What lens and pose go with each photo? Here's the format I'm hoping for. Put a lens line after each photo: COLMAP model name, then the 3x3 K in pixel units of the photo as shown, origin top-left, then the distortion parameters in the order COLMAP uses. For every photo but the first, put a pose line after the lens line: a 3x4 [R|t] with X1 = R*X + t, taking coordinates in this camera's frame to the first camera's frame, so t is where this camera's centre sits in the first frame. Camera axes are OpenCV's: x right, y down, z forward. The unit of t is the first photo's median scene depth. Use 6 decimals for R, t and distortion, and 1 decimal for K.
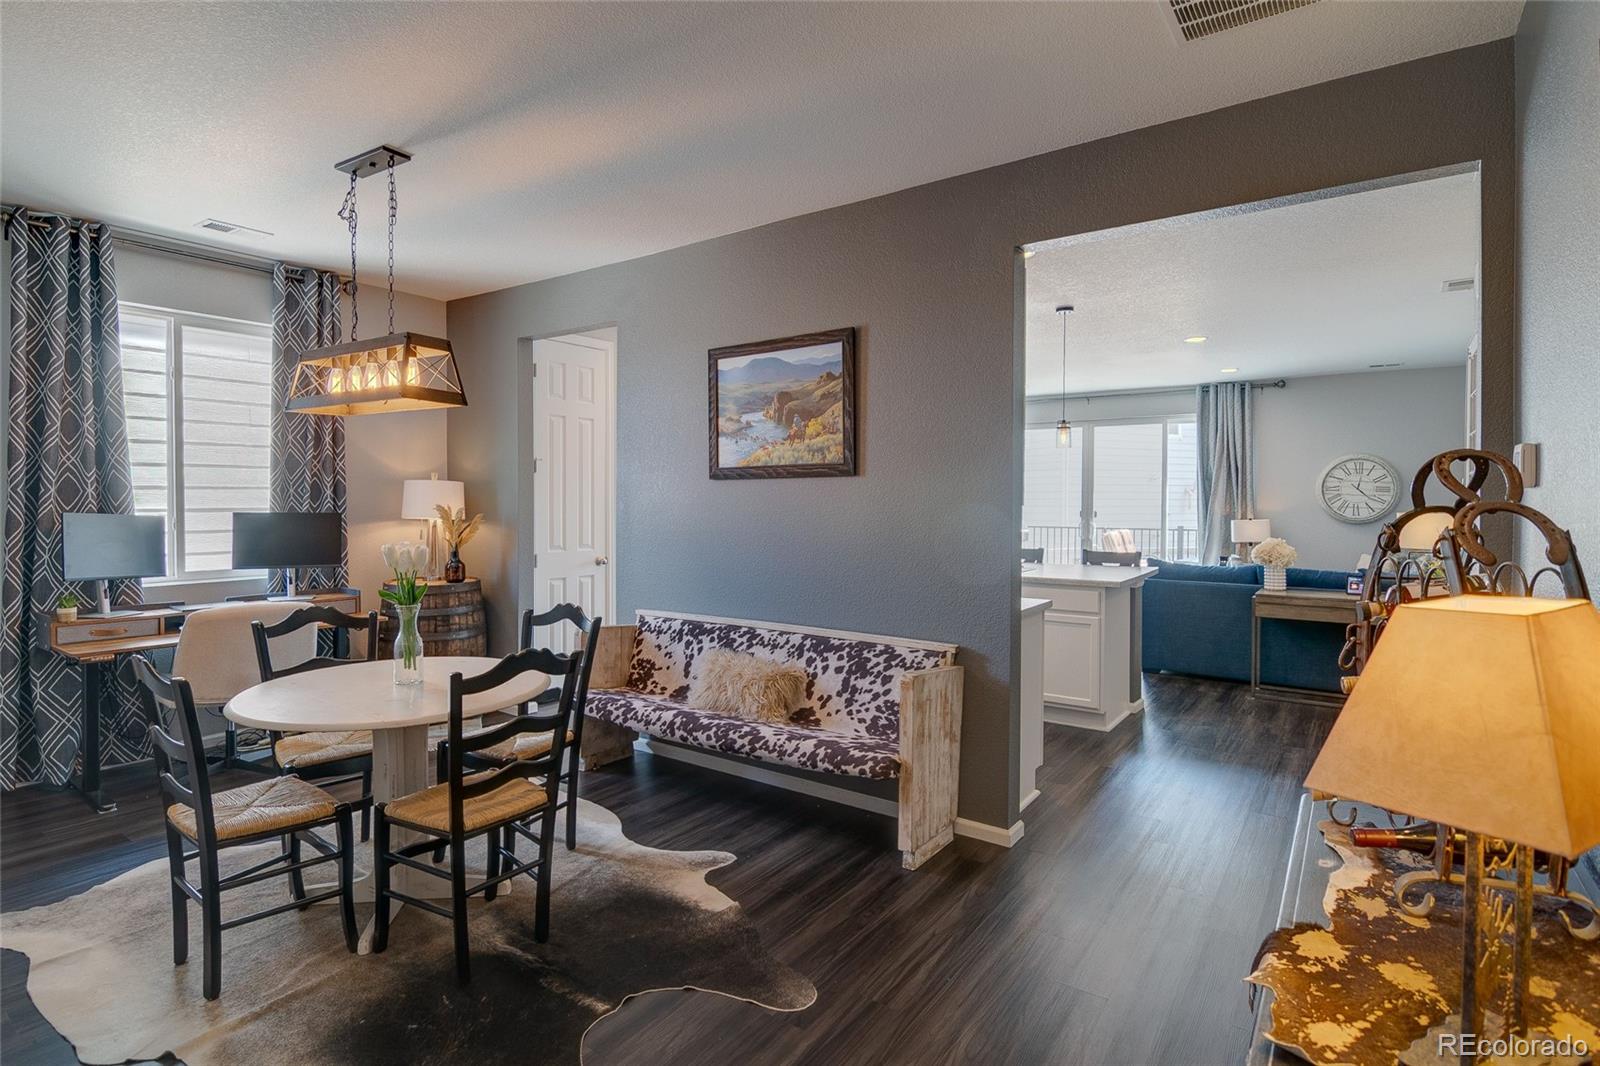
lens RADIAL K [[810.9, 0, 790.1], [0, 810.9, 522.7], [0, 0, 1]] dist [-0.003880, -0.000763]
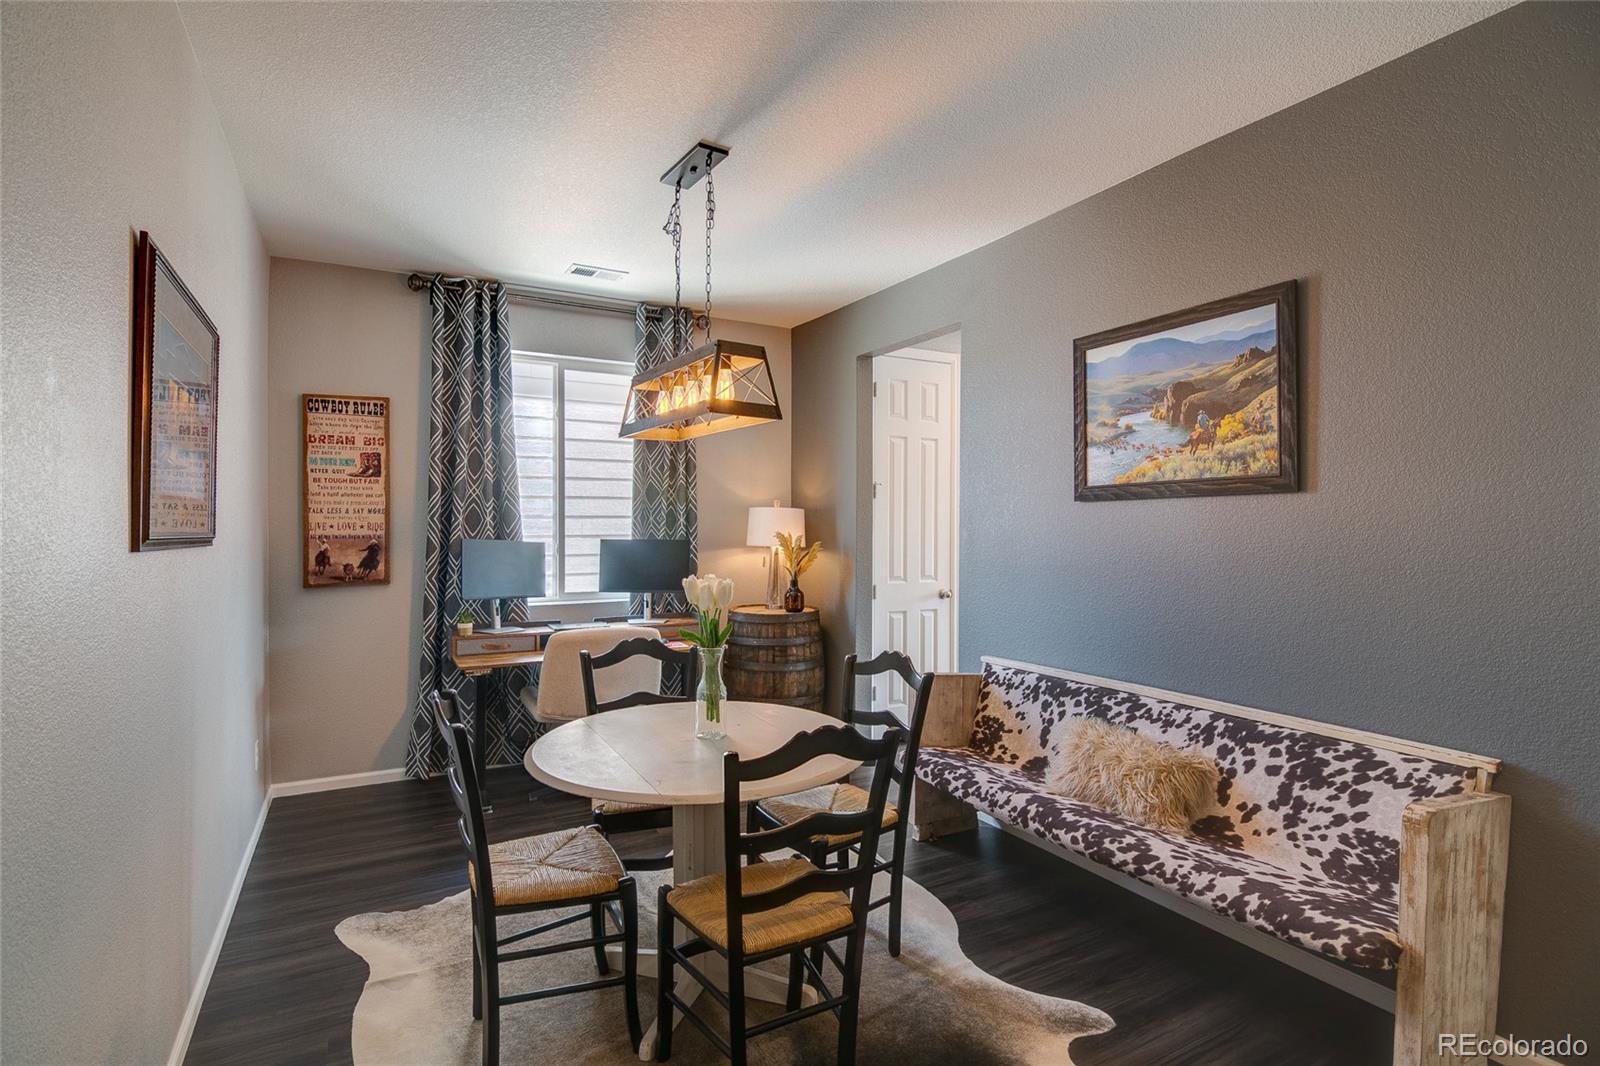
lens RADIAL K [[767.6, 0, 775.5], [0, 767.6, 527.5], [0, 0, 1]] dist [-0.002928, -0.012369]
pose [[0.895790, -0.000630, -0.444477, -0.030717], [-0.011676, 0.999621, -0.024948, -0.005917], [0.444324, 0.027538, 0.895443, 0.214703]]
